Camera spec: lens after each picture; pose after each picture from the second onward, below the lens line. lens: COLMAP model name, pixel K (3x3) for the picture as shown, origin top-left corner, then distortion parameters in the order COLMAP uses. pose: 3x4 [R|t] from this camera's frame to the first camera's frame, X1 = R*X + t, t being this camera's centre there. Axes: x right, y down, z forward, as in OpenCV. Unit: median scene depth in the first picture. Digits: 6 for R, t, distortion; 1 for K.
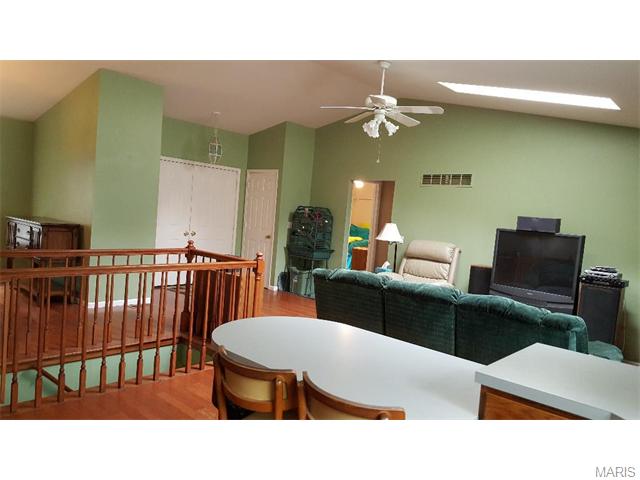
lens RADIAL K [[469.4, 0, 313.6], [0, 469.4, 249.7], [0, 0, 1]] dist [0.094142, -0.172268]
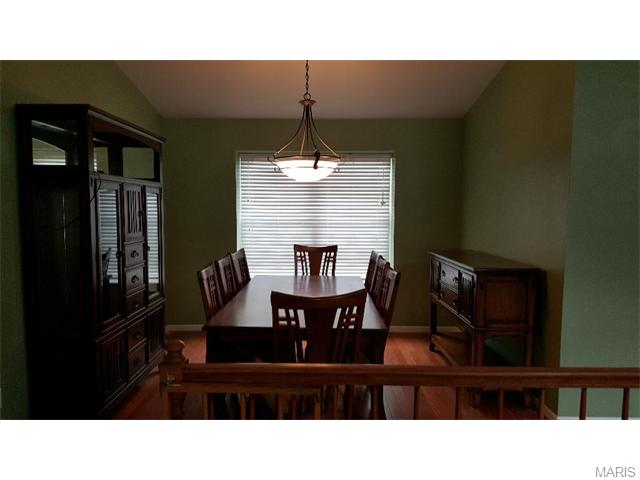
lens RADIAL K [[478.7, 0, 309.3], [0, 478.7, 250.7], [0, 0, 1]] dist [0.003866, -0.001950]
pose [[0.662541, -0.018844, -0.748788, -0.241123], [-0.002164, 0.999631, -0.027072, -0.056134], [0.749022, 0.019557, 0.662256, 0.412394]]
